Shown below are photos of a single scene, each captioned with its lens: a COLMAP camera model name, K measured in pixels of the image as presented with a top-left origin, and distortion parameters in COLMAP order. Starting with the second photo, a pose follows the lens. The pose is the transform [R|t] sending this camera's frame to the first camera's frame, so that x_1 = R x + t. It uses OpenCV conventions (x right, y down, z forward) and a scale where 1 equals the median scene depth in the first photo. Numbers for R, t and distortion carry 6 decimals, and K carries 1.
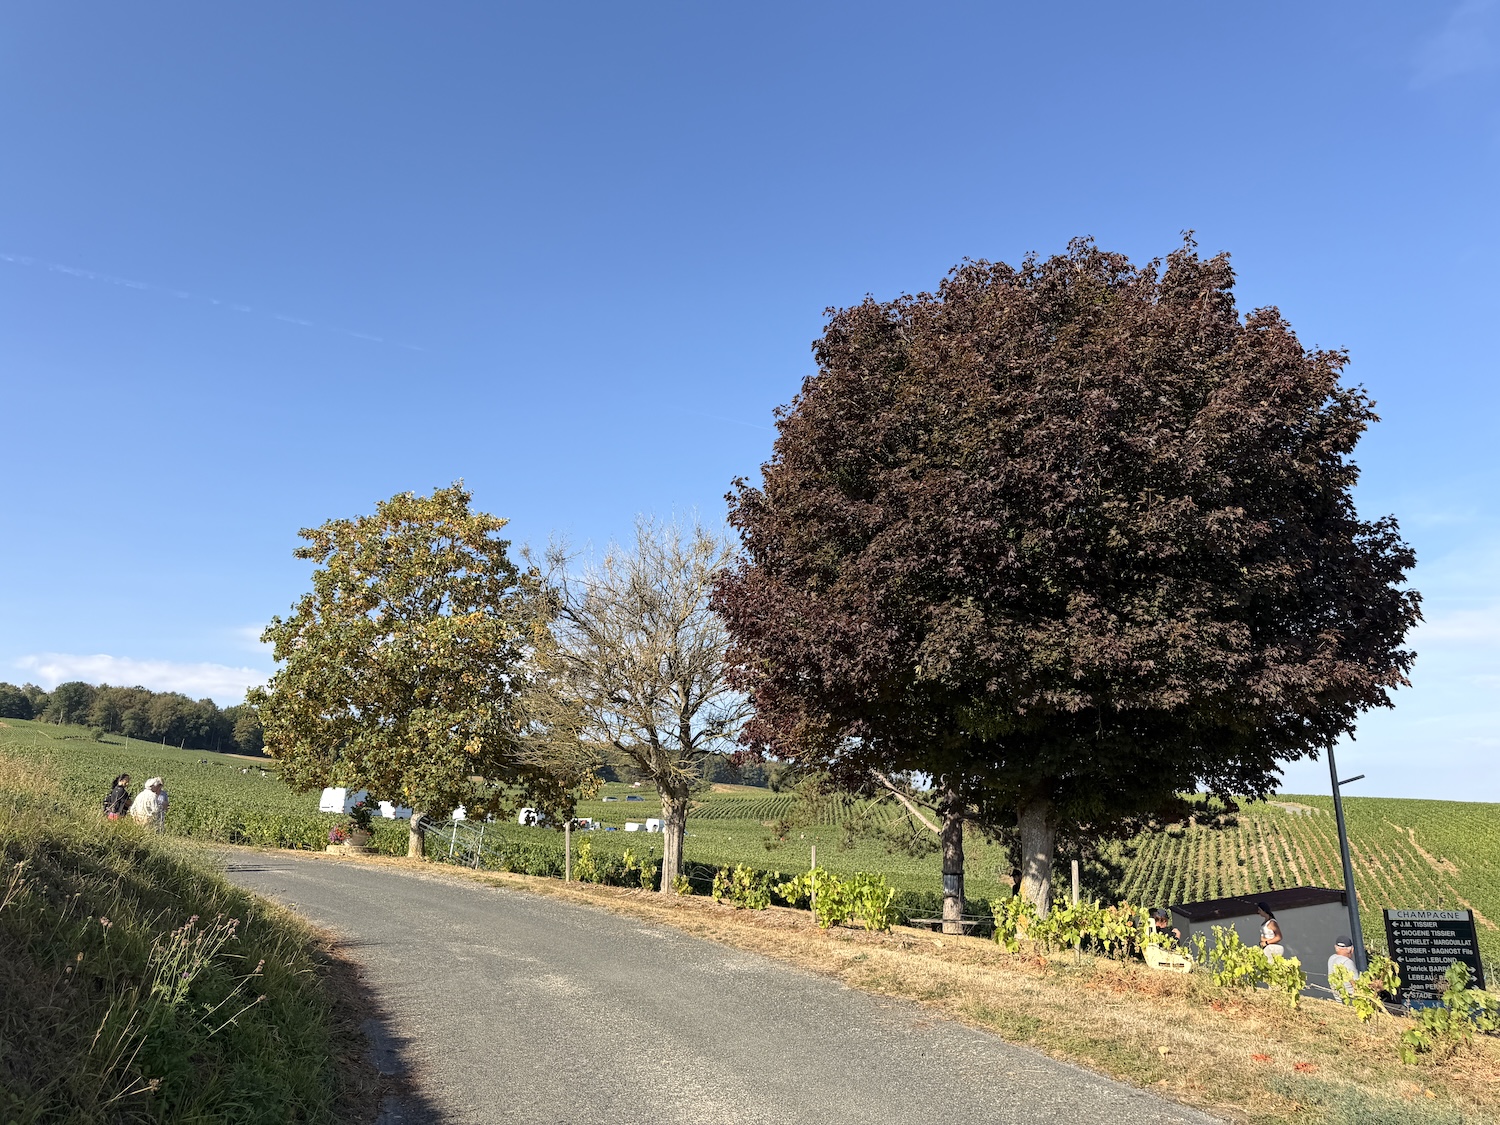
lens RADIAL K [[1042.9, 0, 750.0], [0, 1042.9, 562.5], [0, 0, 1]] dist [0.061789, -0.000771]
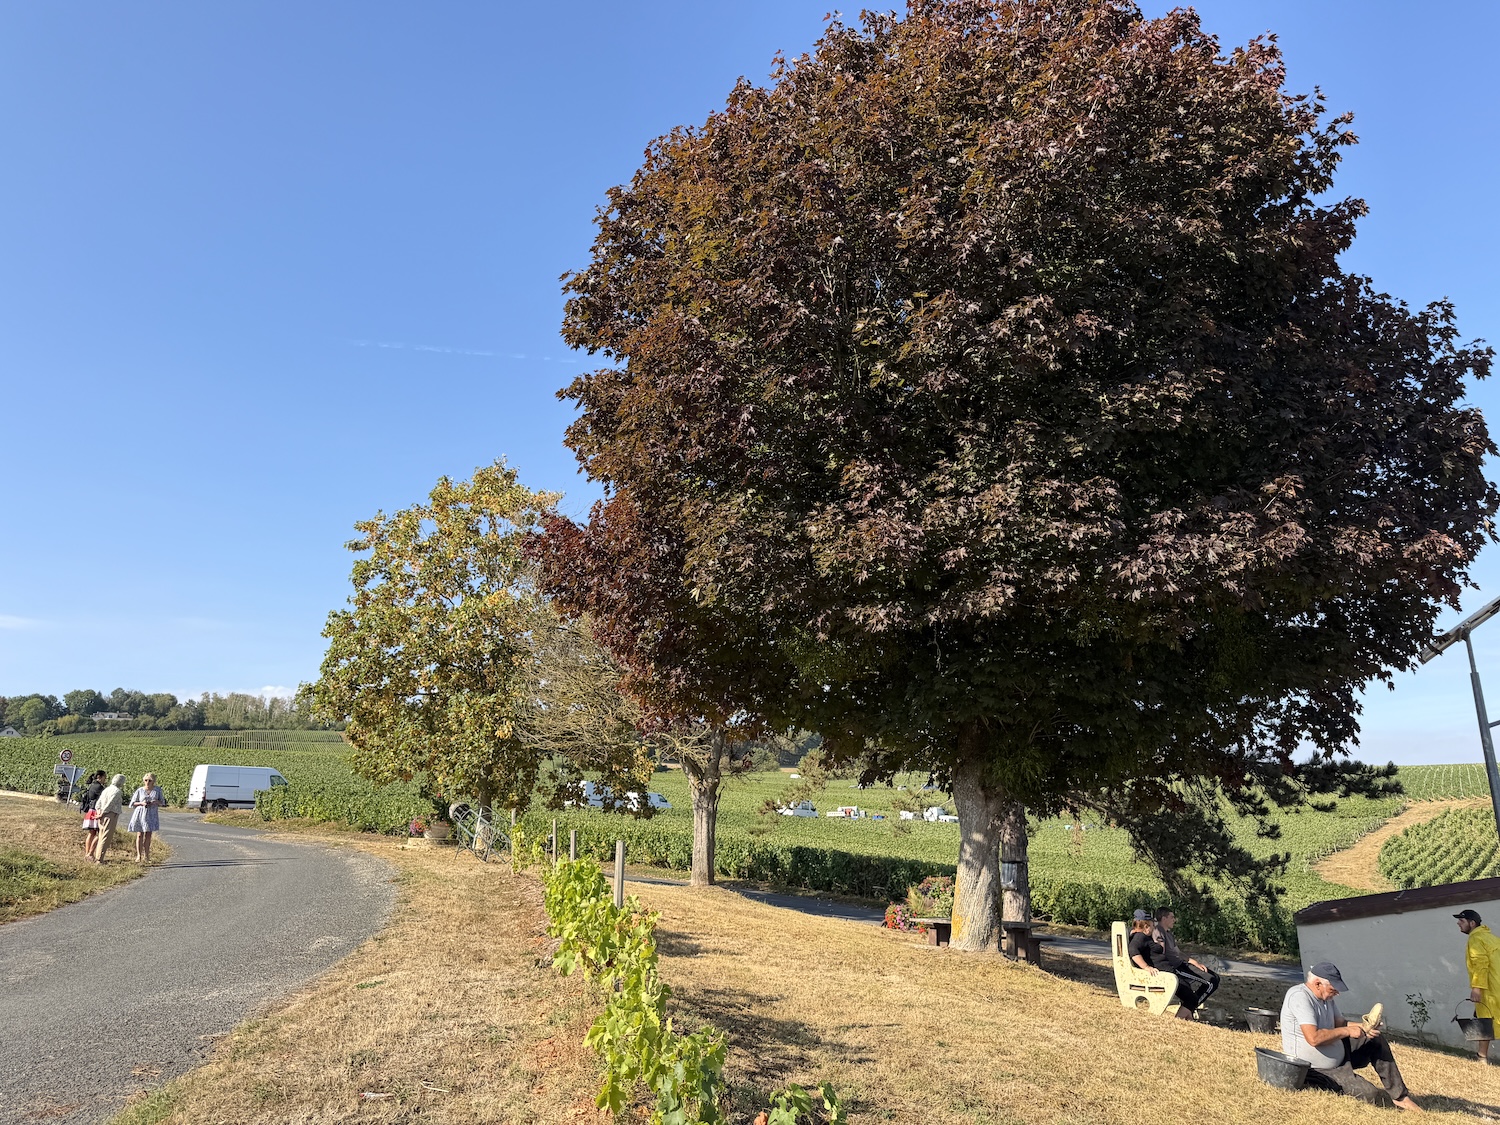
lens RADIAL K [[1042.9, 0, 750.0], [0, 1042.9, 562.5], [0, 0, 1]] dist [0.061789, -0.000771]
pose [[0.958904, -0.087791, -0.269807, 0.341145], [0.090503, 0.995893, -0.002399, 0.072982], [0.268910, -0.022118, 0.962911, 0.244744]]
